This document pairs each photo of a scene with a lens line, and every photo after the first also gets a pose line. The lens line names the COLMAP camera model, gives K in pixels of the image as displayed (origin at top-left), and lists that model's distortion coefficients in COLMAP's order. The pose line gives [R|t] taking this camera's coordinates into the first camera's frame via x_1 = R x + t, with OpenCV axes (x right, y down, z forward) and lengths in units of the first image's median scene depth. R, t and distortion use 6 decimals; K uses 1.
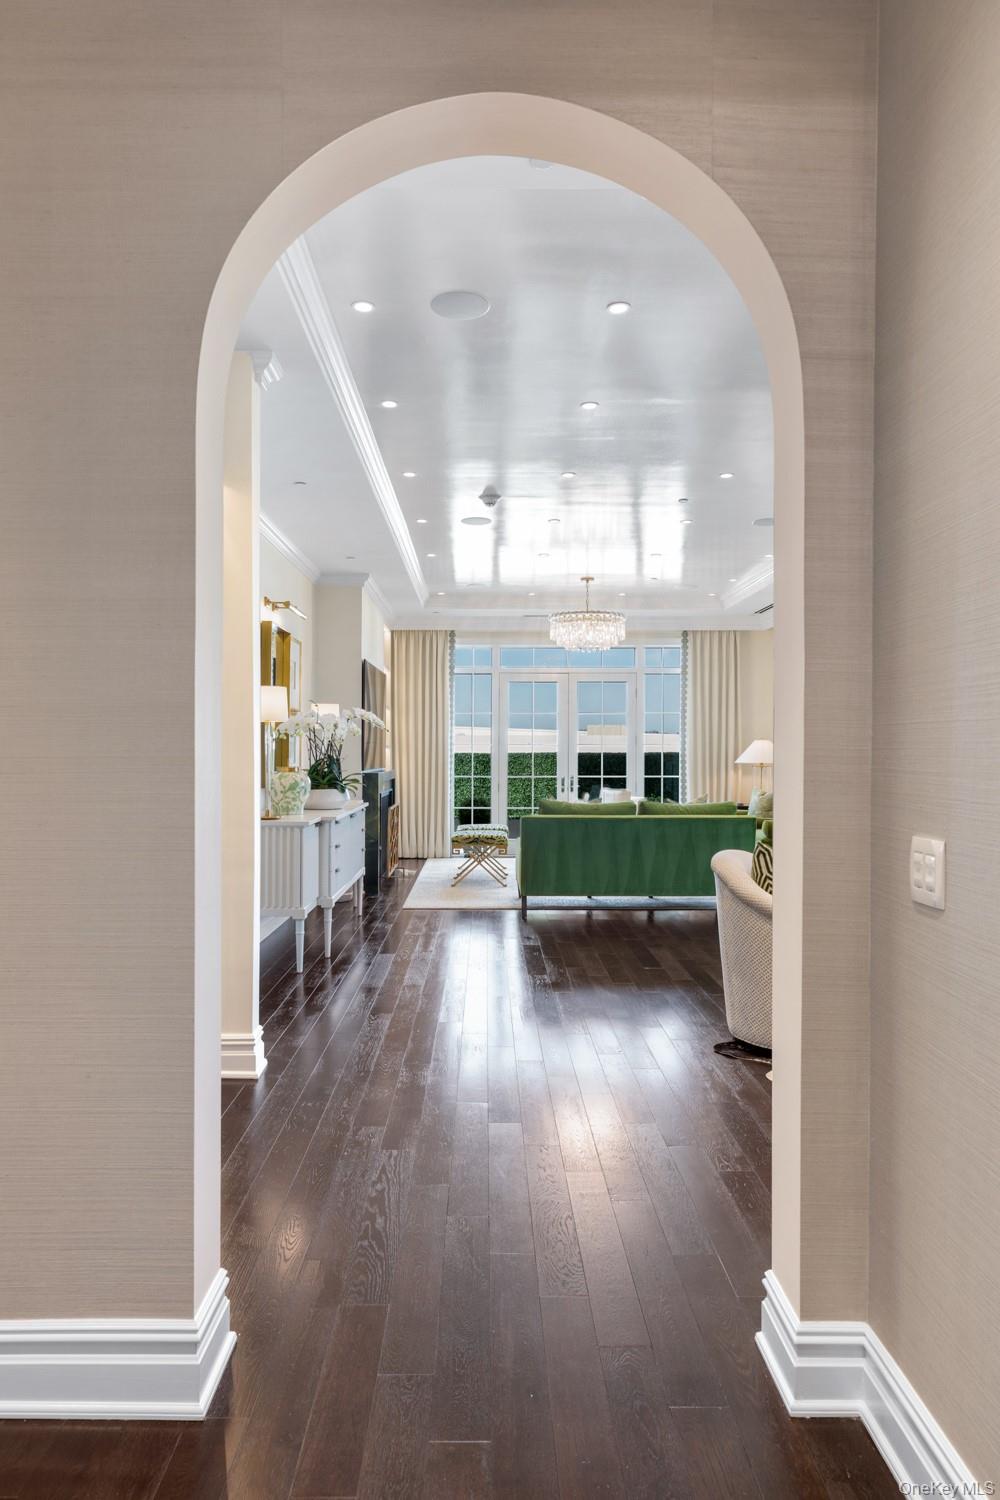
lens RADIAL K [[846.8, 0, 485.7], [0, 846.8, 749.0], [0, 0, 1]] dist [0.003258, -0.000023]
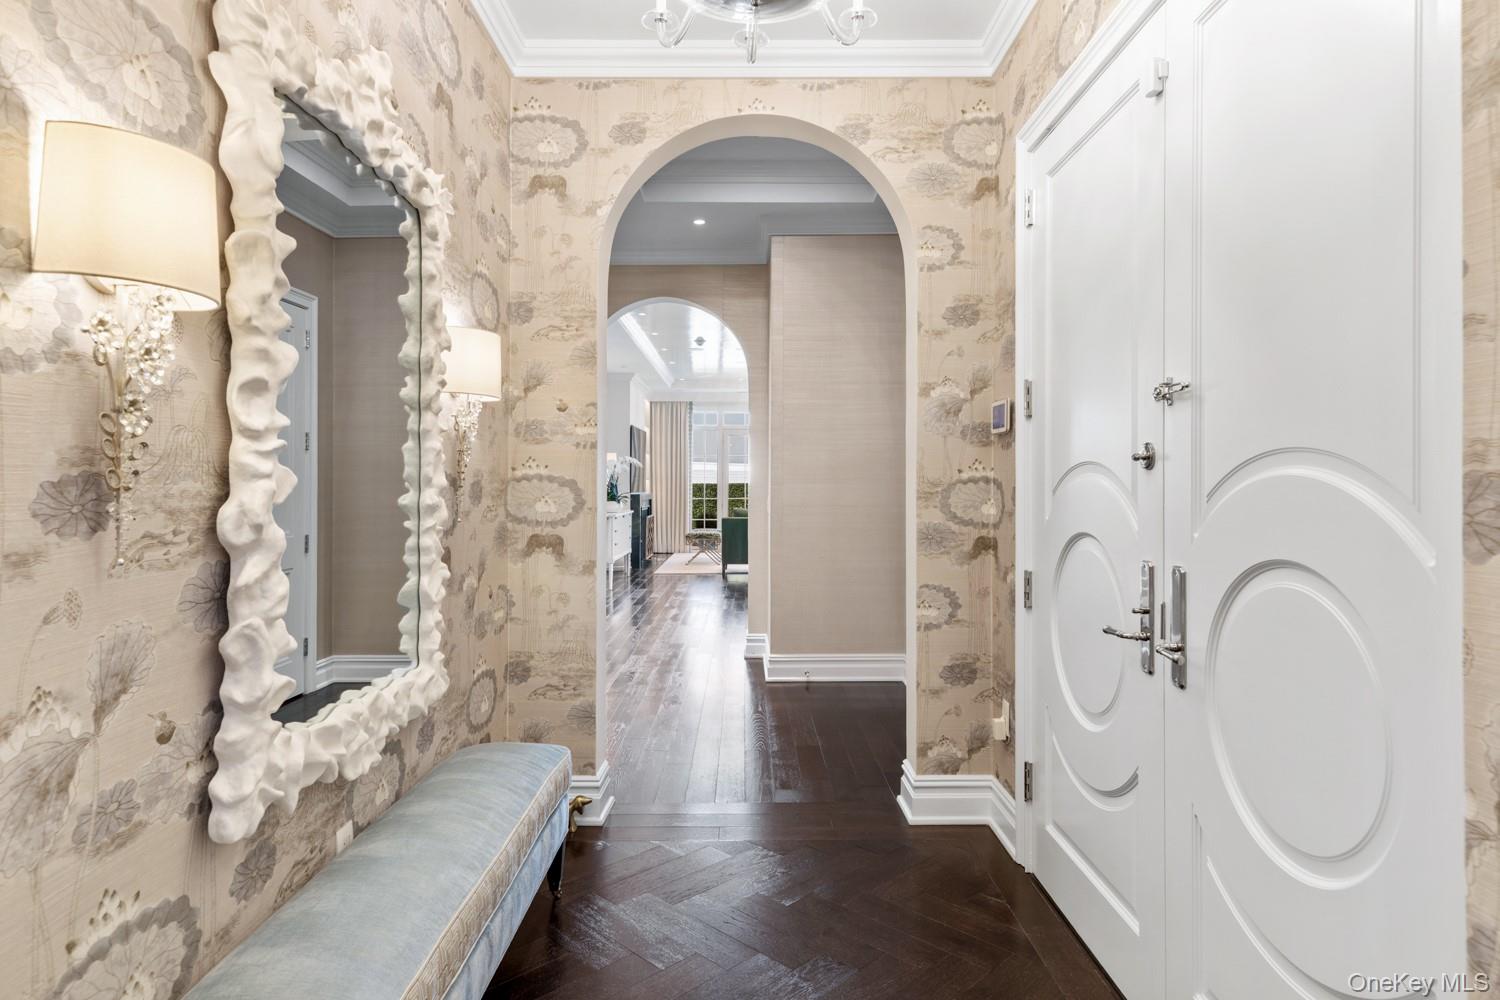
lens RADIAL K [[816.0, 0, 748.1], [0, 816.0, 488.8], [0, 0, 1]] dist [-0.003974, 0.002115]
pose [[0.999981, 0.003186, -0.005252, 0.070433], [-0.003125, 0.999928, 0.011553, -0.002130], [0.005289, -0.011537, 0.999919, -0.452423]]
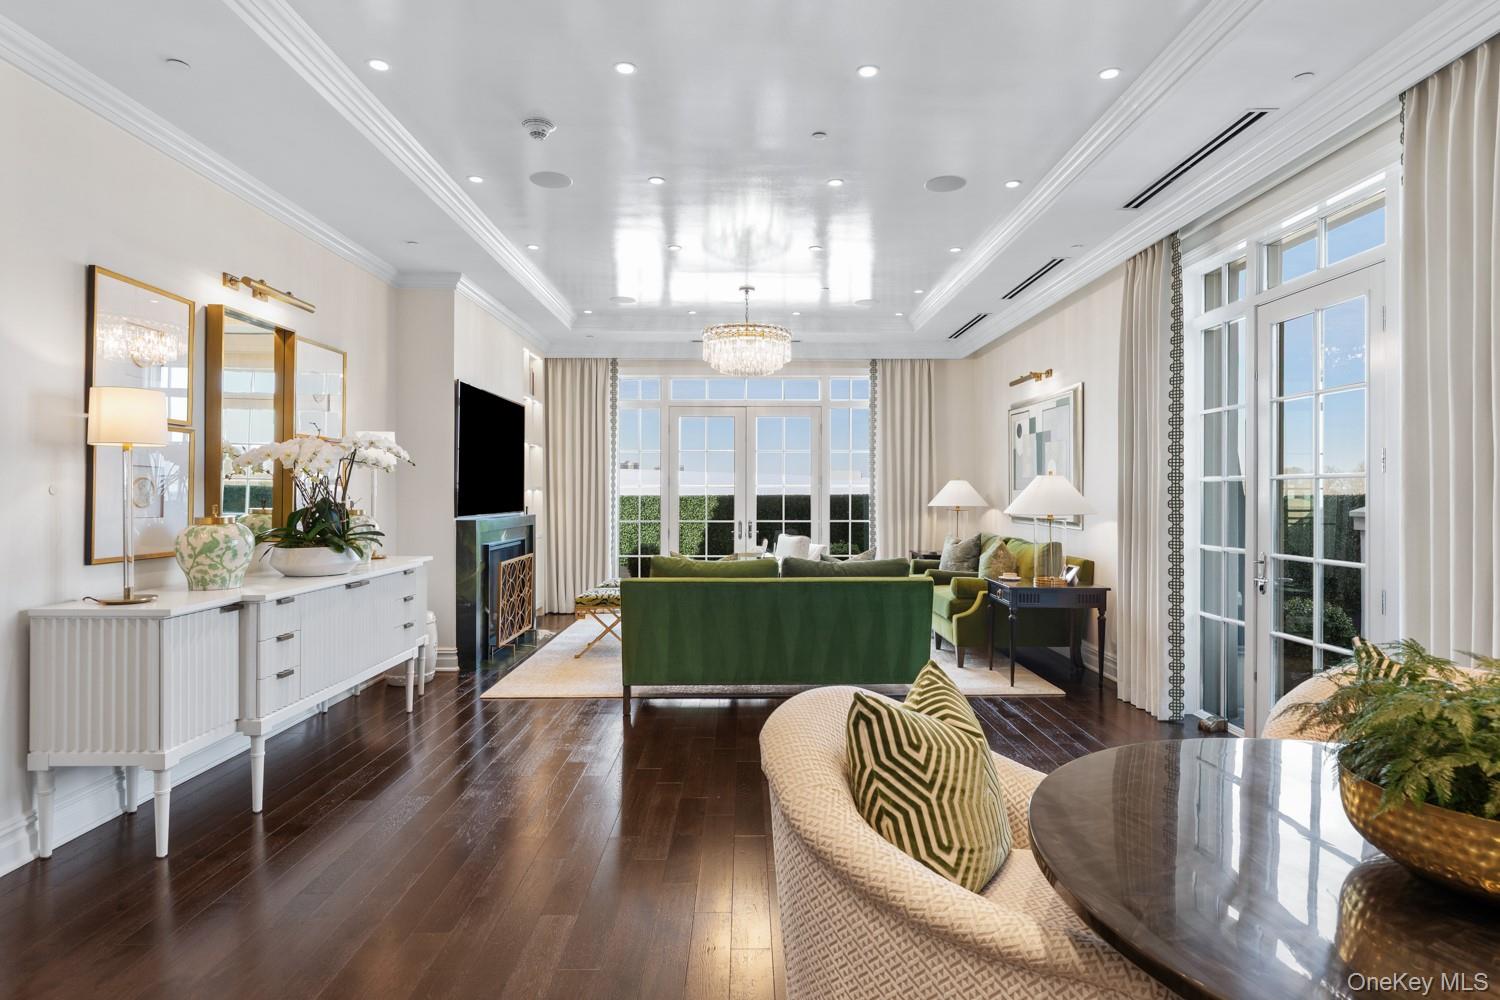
lens RADIAL K [[708.5, 0, 760.6], [0, 708.5, 494.7], [0, 0, 1]] dist [-0.005031, -0.000385]
pose [[0.999935, -0.000698, 0.011406, 0.107228], [0.000647, 0.999990, 0.004521, 0.000717], [-0.011409, -0.004514, 0.999925, 0.250966]]
